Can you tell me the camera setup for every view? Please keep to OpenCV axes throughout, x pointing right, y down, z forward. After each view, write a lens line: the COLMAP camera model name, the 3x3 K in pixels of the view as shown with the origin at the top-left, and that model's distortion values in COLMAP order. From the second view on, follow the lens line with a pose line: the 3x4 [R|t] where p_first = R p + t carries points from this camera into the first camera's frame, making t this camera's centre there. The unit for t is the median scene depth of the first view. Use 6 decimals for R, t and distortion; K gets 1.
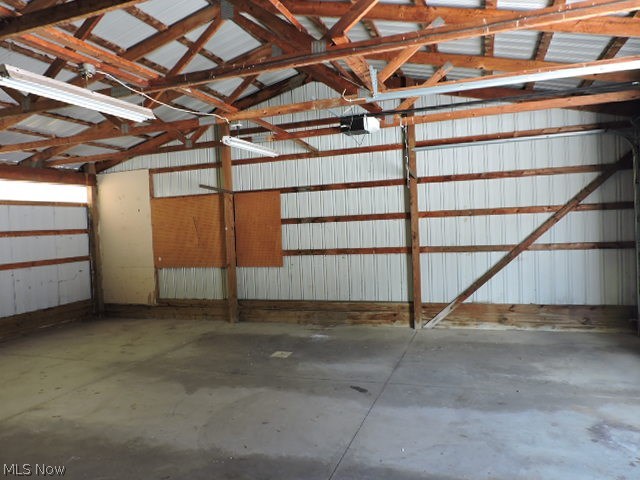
lens RADIAL K [[454.9, 0, 320.8], [0, 454.9, 242.2], [0, 0, 1]] dist [-0.014093, -0.006897]
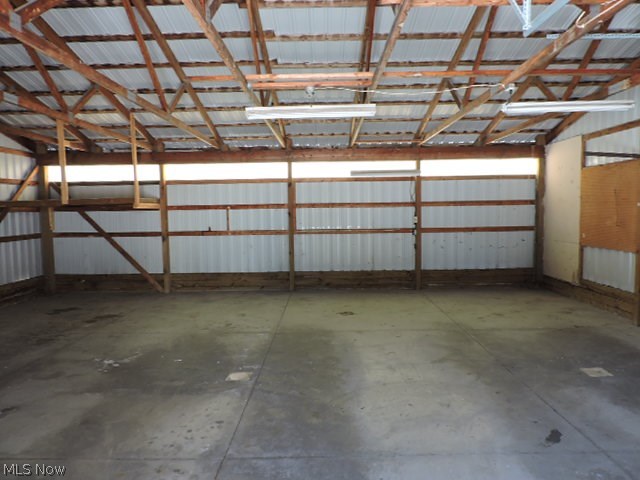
lens RADIAL K [[454.9, 0, 320.8], [0, 454.9, 242.2], [0, 0, 1]] dist [-0.014093, -0.006897]
pose [[0.334018, 0.108226, -0.936333, 0.320001], [-0.036189, 0.994126, 0.101997, -0.023469], [0.941872, -0.000184, 0.335973, 0.216582]]
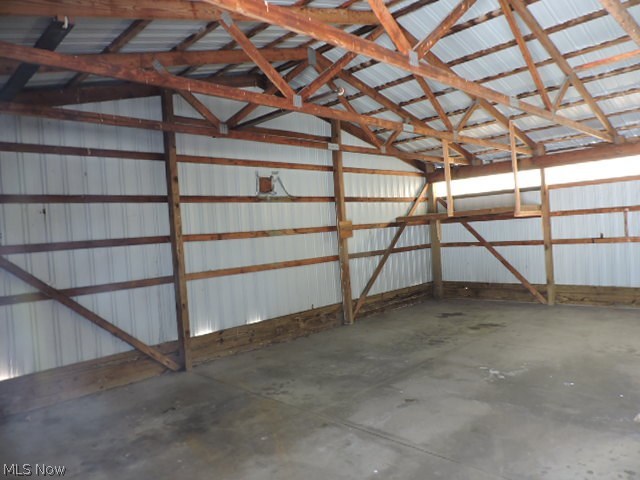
lens RADIAL K [[454.9, 0, 320.8], [0, 454.9, 242.2], [0, 0, 1]] dist [-0.014093, -0.006897]
pose [[-0.424164, 0.093982, -0.900696, 0.315940], [0.052205, 0.995484, 0.079287, -0.023960], [0.904079, -0.013390, -0.427155, 0.213592]]
